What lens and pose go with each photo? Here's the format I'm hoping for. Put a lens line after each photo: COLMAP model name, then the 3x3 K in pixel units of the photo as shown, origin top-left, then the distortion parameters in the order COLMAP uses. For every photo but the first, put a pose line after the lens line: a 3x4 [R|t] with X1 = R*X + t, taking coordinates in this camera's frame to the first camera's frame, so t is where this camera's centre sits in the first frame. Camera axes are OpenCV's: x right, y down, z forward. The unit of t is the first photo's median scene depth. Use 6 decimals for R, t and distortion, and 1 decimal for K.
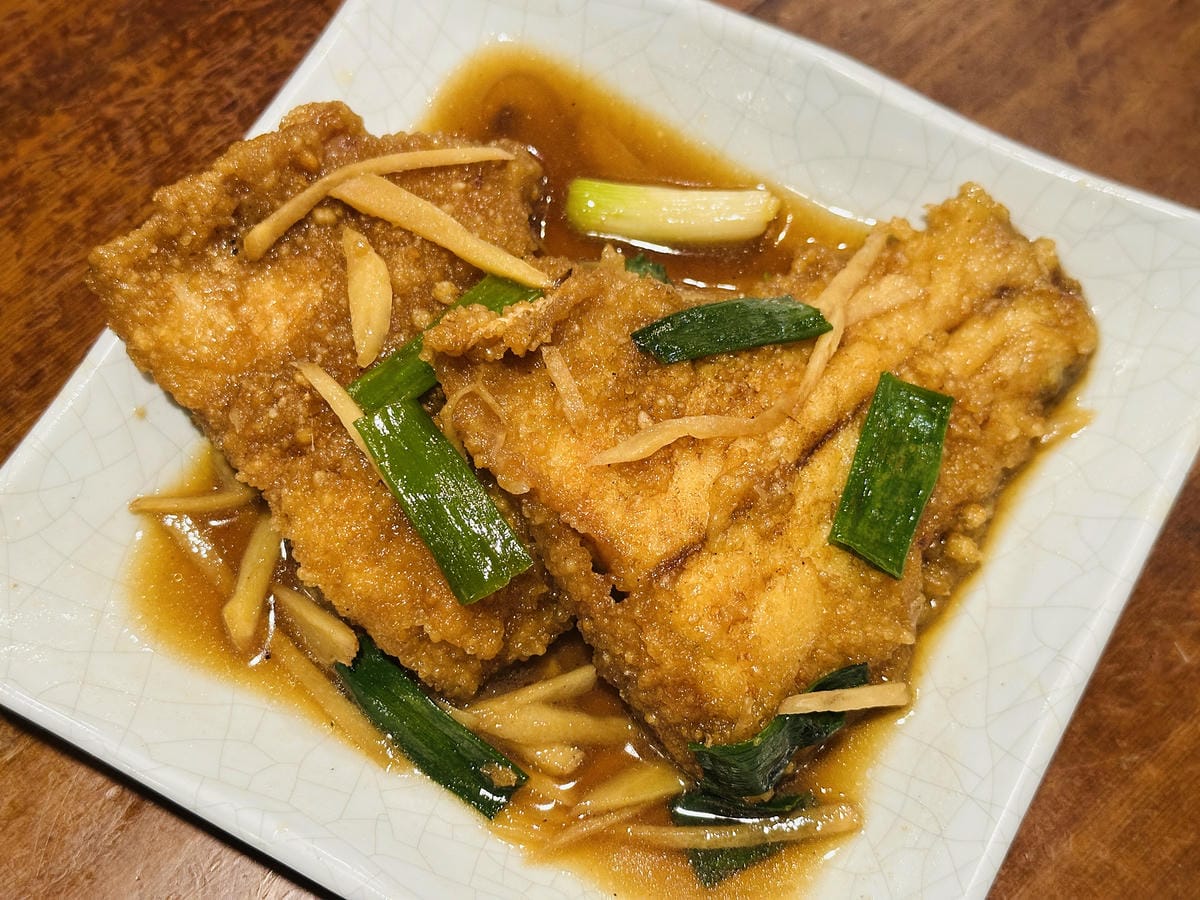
lens RADIAL K [[1780.5, 0, 600.0], [0, 1780.5, 450.0], [0, 0, 1]] dist [0.018178, 0.064172]
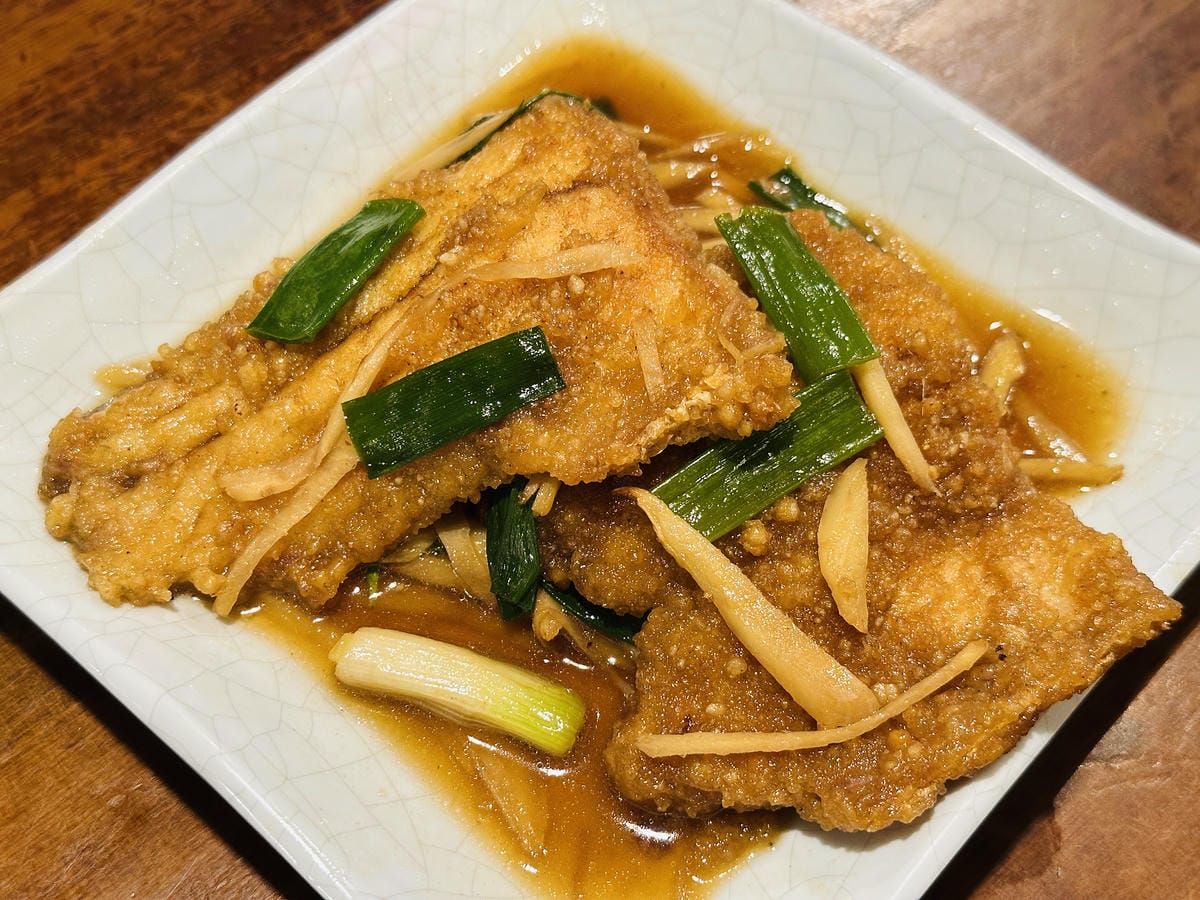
lens RADIAL K [[1780.5, 0, 600.0], [0, 1780.5, 450.0], [0, 0, 1]] dist [0.018178, 0.064172]
pose [[-0.974825, -0.183308, 0.126940, -0.116171], [0.211471, -0.579621, 0.786969, -0.764692], [-0.070680, 0.794001, 0.603793, 0.460786]]
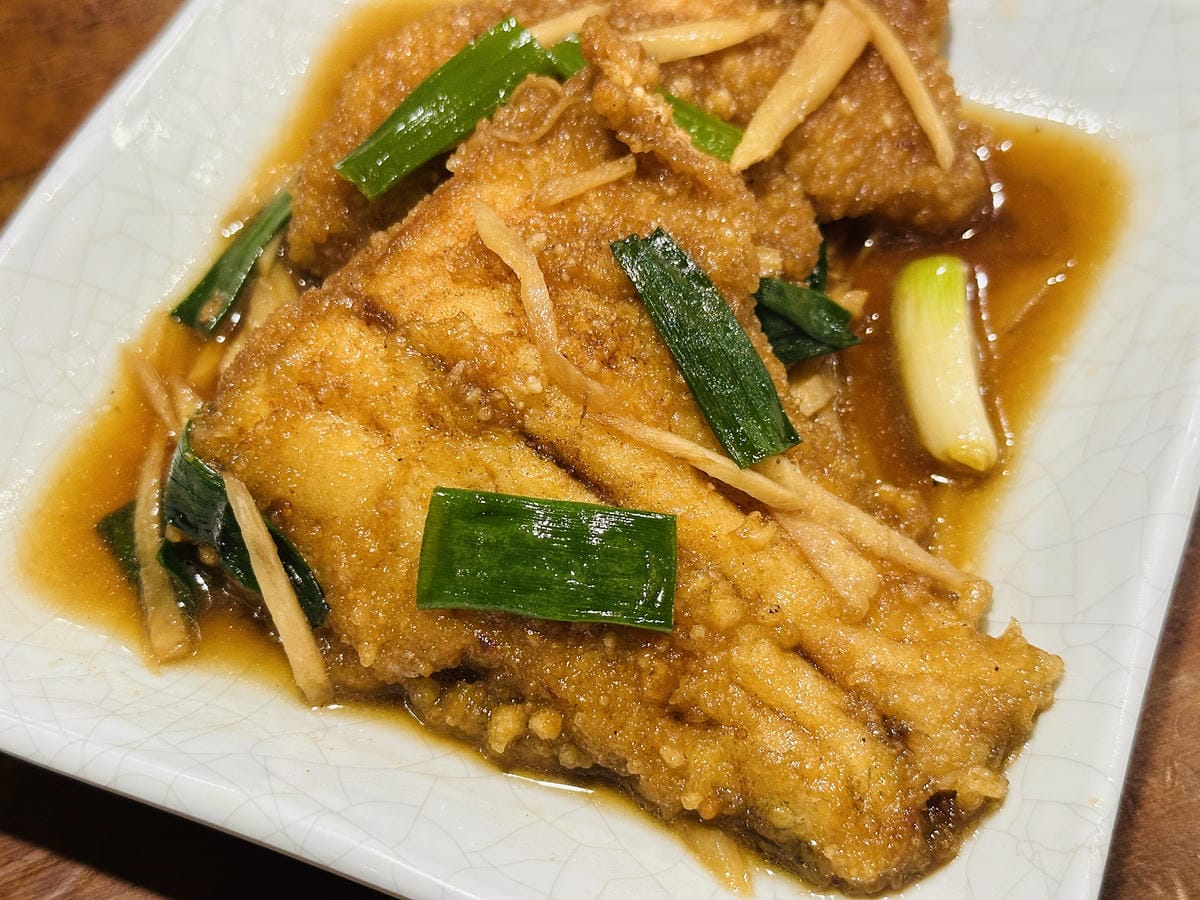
lens RADIAL K [[1780.5, 0, 600.0], [0, 1780.5, 450.0], [0, 0, 1]] dist [0.018178, 0.064172]
pose [[0.124474, 0.814206, -0.567076, 0.538330], [-0.890463, 0.343782, 0.298143, -0.239912], [0.437700, 0.467849, 0.767812, 0.395502]]
